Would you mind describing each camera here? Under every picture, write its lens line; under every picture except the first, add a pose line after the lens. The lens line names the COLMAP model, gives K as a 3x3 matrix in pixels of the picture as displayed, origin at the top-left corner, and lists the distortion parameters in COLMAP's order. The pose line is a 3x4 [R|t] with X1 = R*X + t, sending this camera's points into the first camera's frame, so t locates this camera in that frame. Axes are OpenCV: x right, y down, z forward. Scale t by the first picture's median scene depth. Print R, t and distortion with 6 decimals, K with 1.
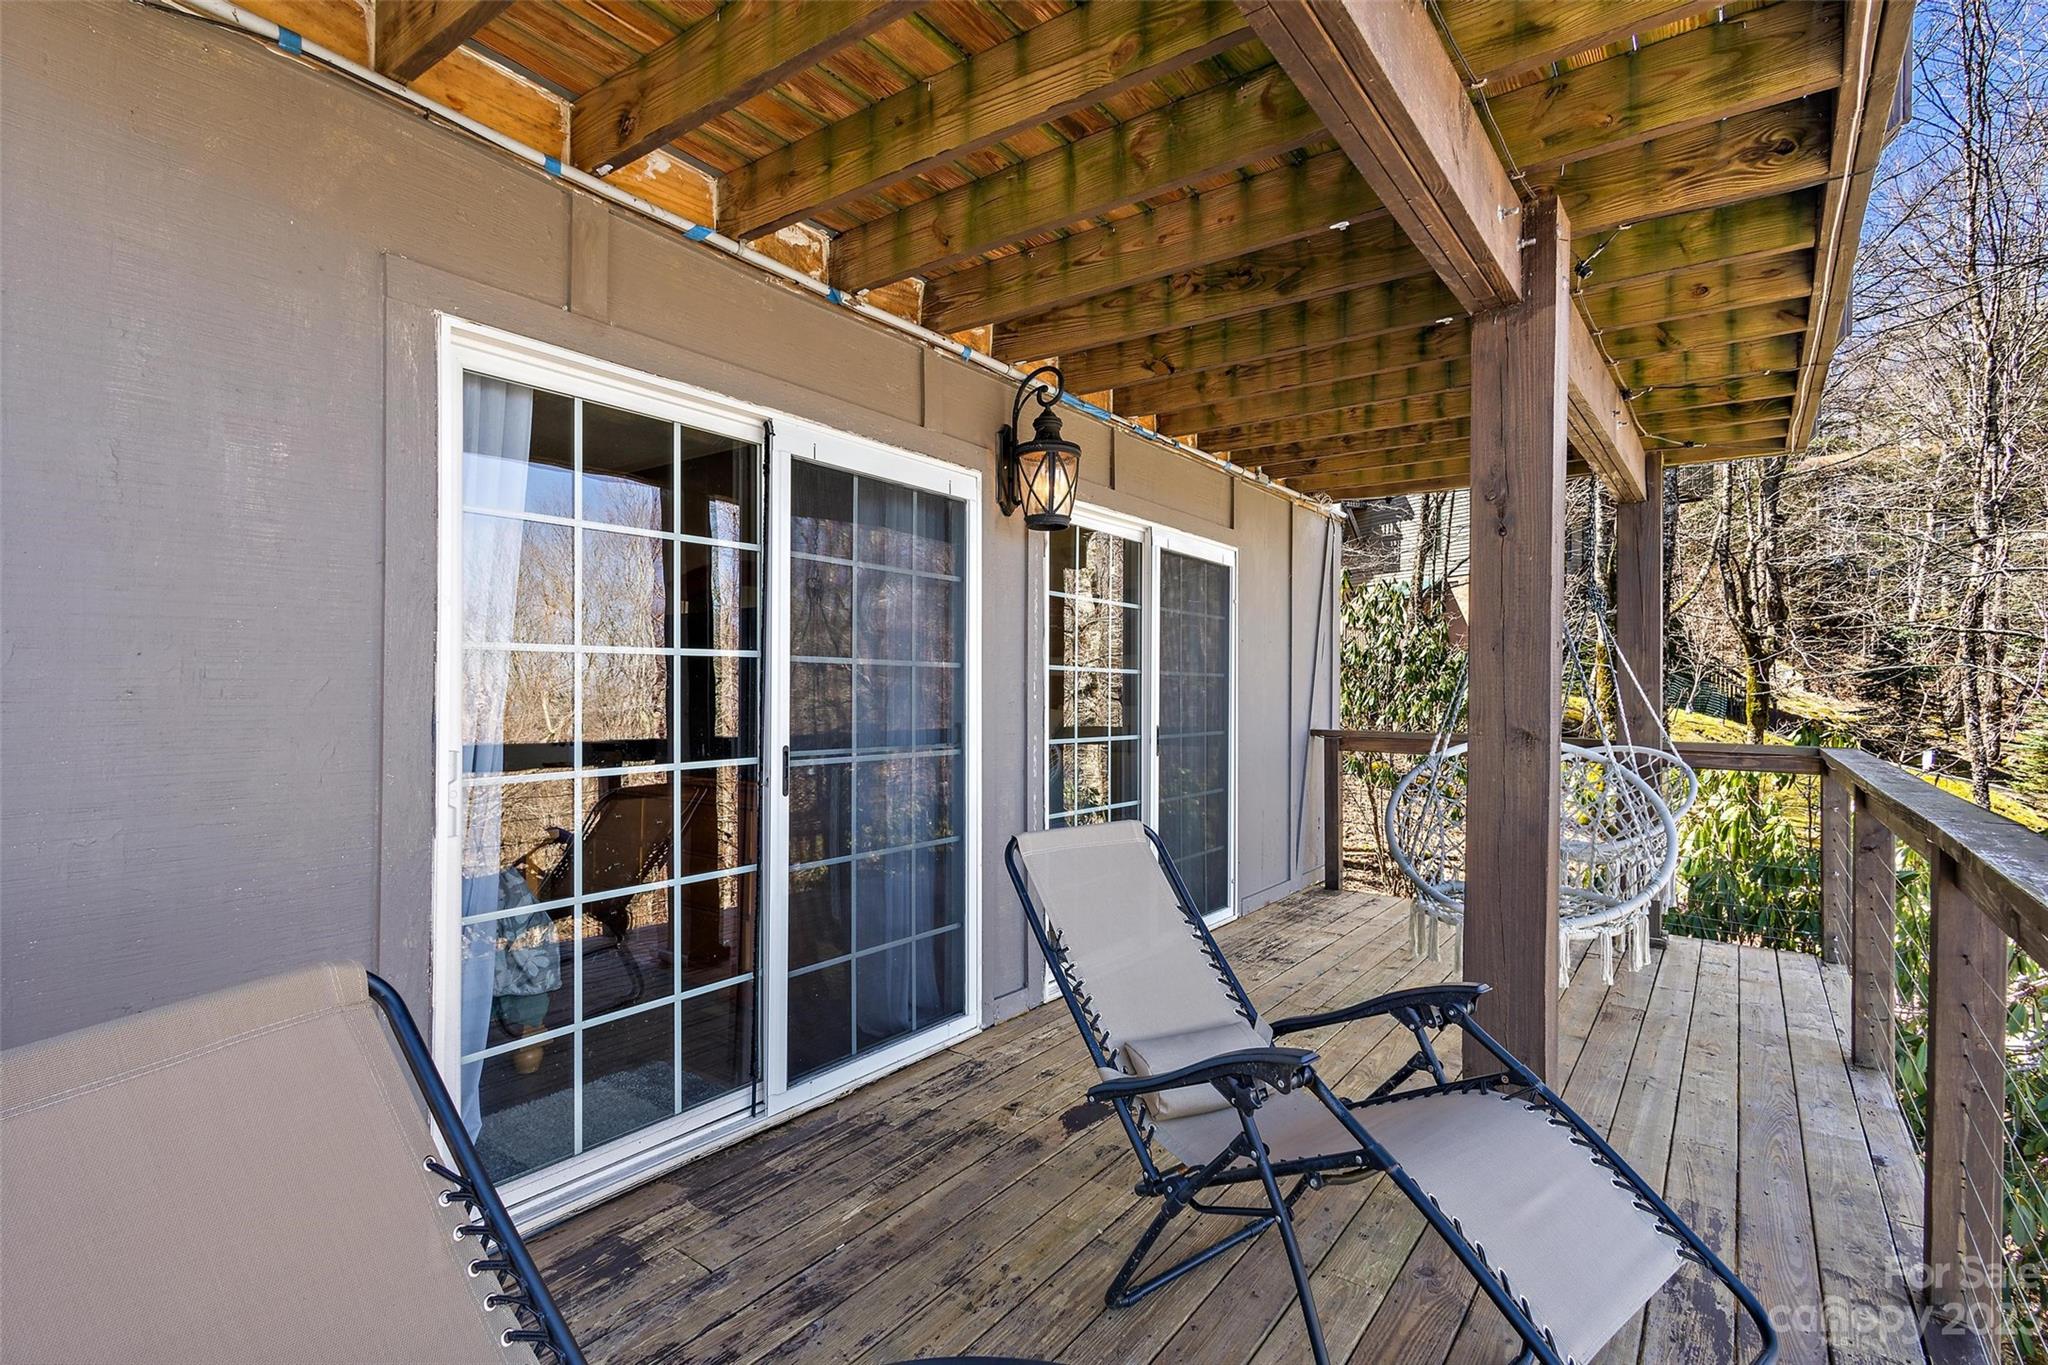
lens RADIAL K [[950.7, 0, 1029.3], [0, 950.7, 662.5], [0, 0, 1]] dist [0.013748, -0.000456]
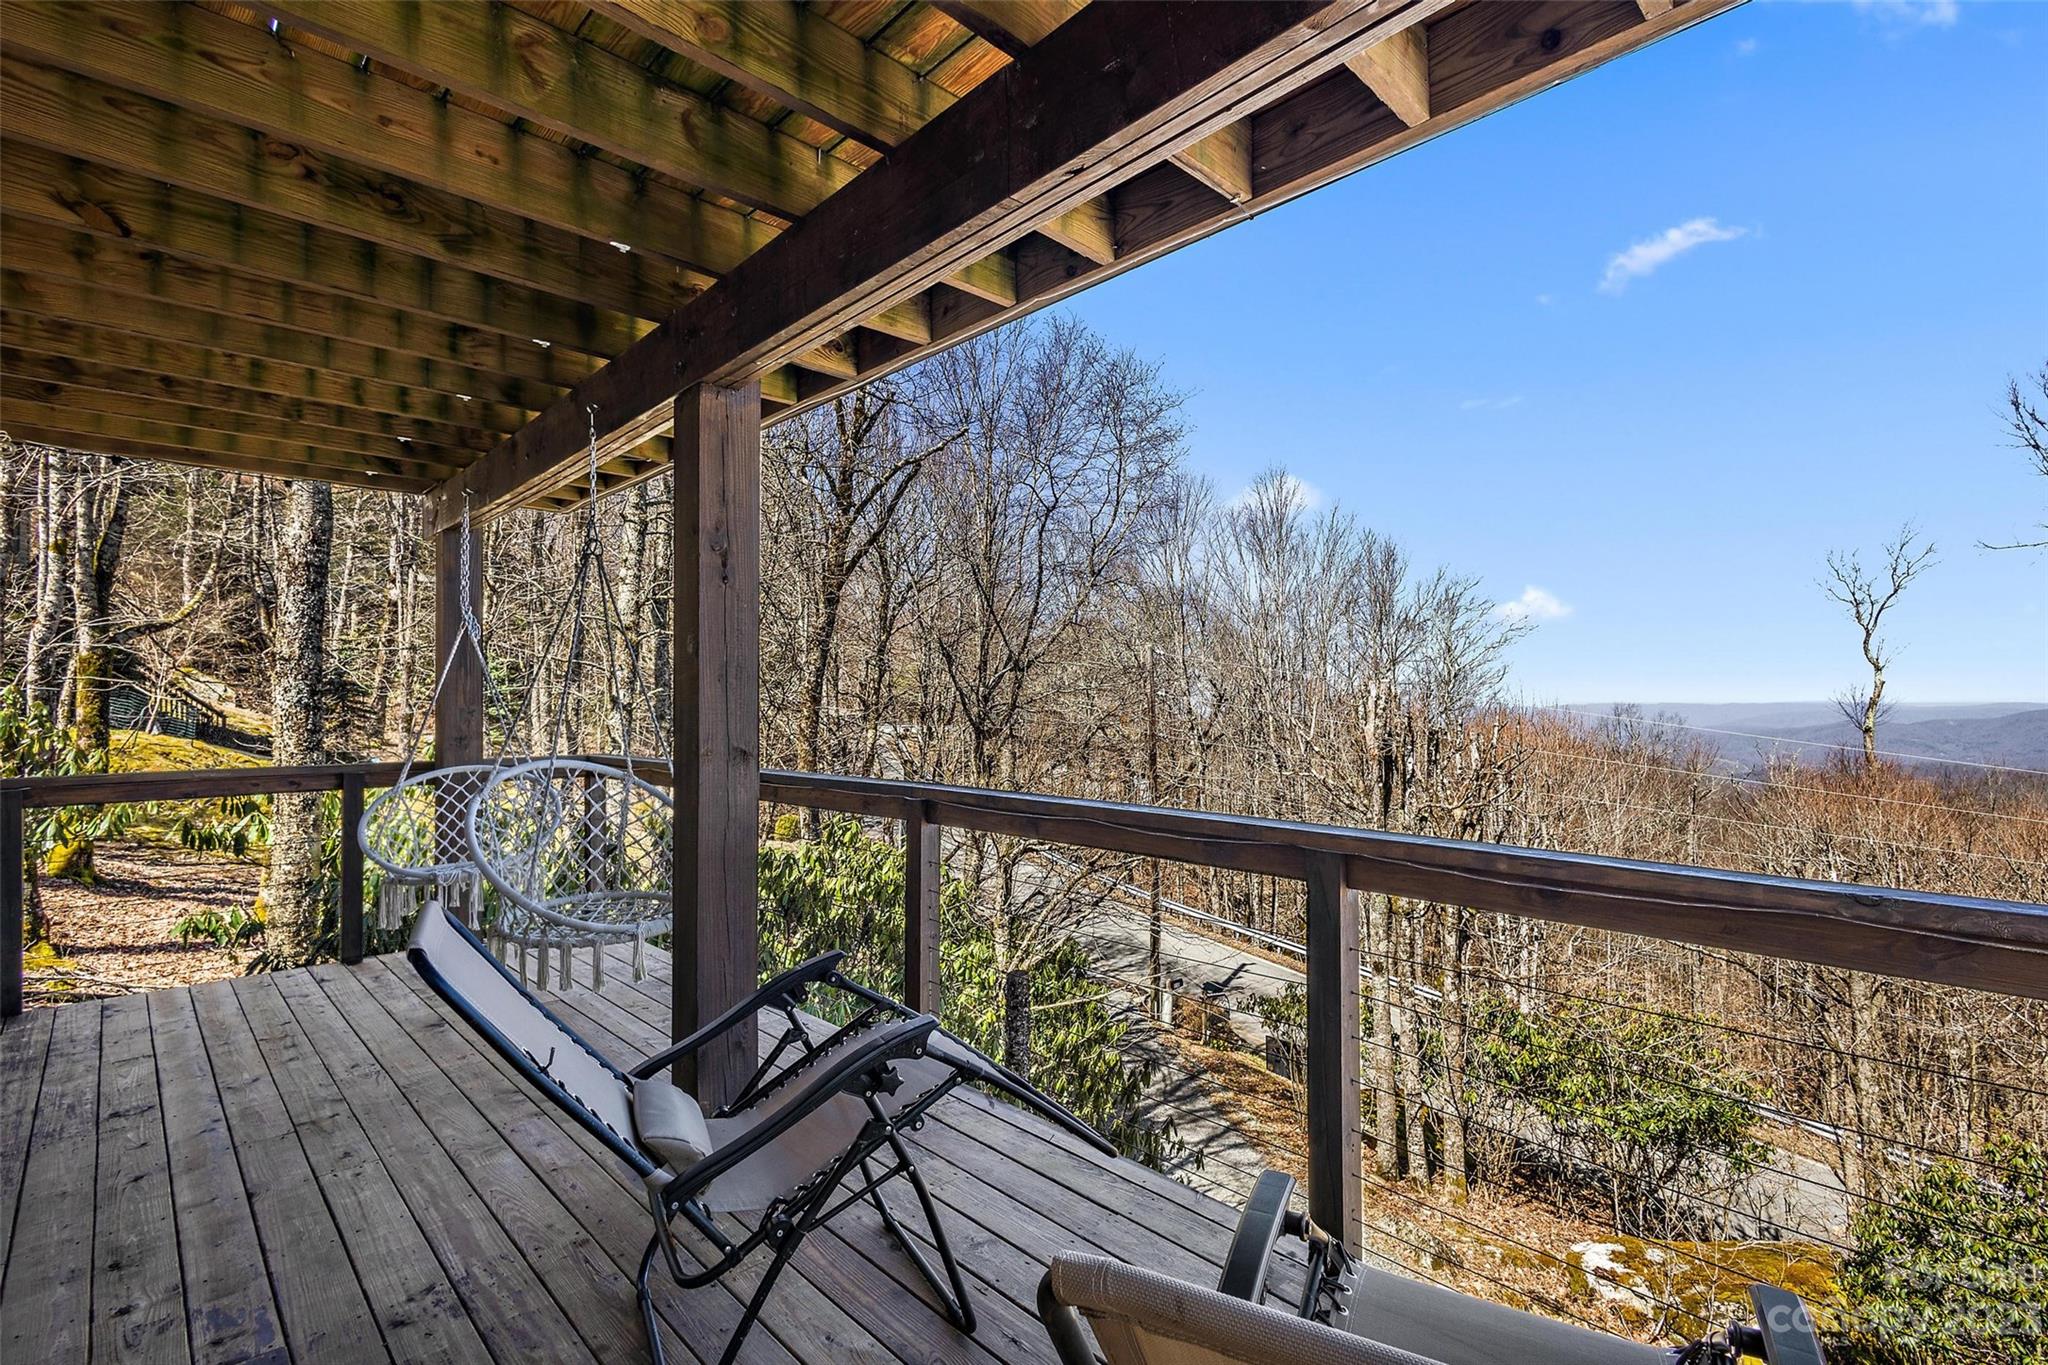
lens RADIAL K [[950.7, 0, 1029.3], [0, 950.7, 662.5], [0, 0, 1]] dist [0.013748, -0.000456]
pose [[0.175606, 0.032026, 0.983939, -0.440459], [-0.016030, 0.999431, -0.029669, -0.005357], [-0.984330, -0.010562, 0.176020, 0.323232]]
